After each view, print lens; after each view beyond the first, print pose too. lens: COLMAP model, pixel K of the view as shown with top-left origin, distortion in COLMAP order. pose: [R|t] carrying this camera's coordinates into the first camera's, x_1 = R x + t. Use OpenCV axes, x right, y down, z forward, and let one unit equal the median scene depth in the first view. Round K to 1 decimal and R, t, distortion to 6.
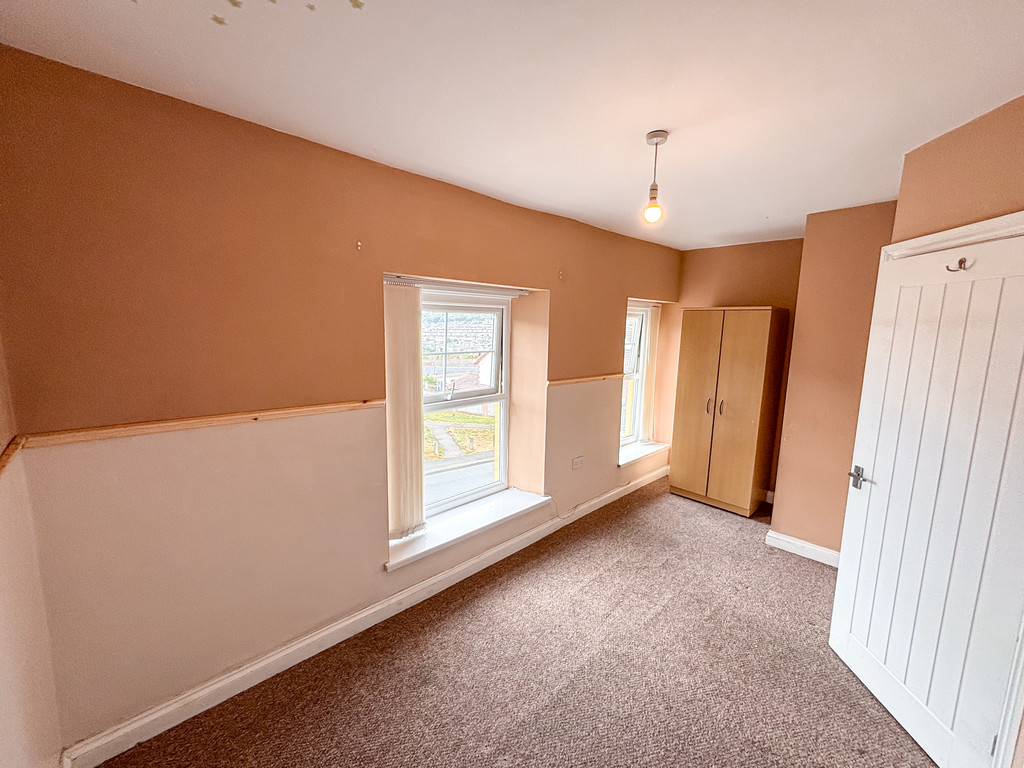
lens RADIAL K [[413.1, 0, 512.0], [0, 413.1, 384.0], [0, 0, 1]] dist [0.000349, 0.000568]
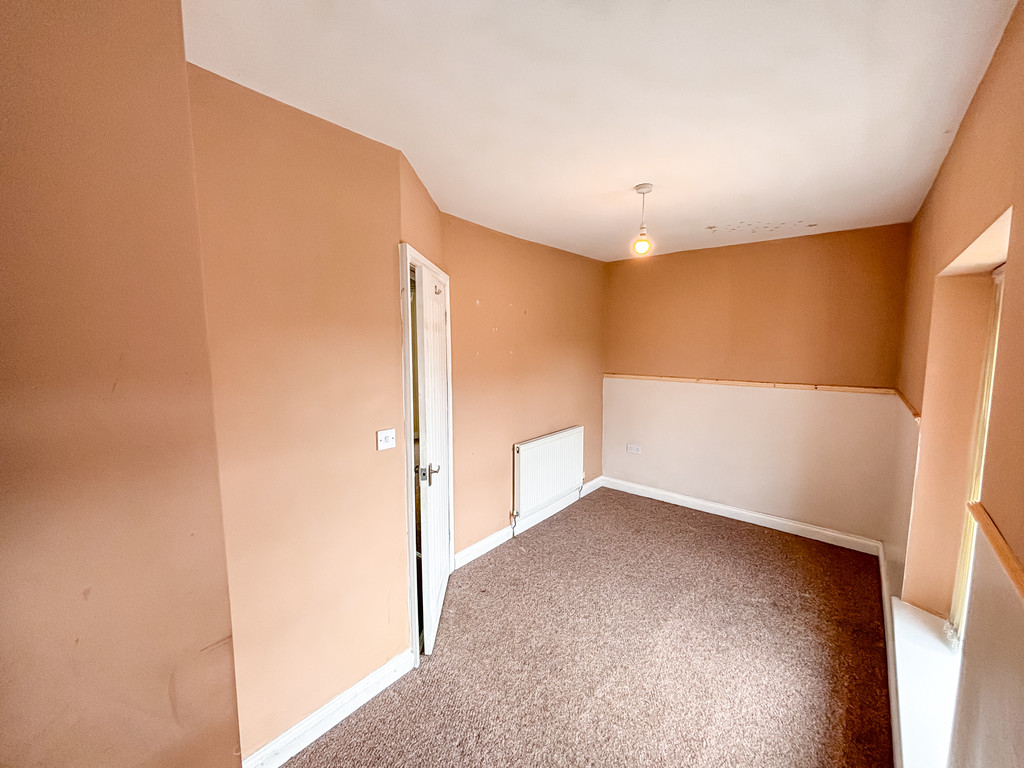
lens RADIAL K [[413.1, 0, 512.0], [0, 413.1, 384.0], [0, 0, 1]] dist [0.000349, 0.000568]
pose [[-0.994973, -0.003581, -0.100082, 0.674655], [-0.027740, 0.970113, 0.241064, -0.229638], [0.096228, 0.242629, -0.965335, 1.797004]]
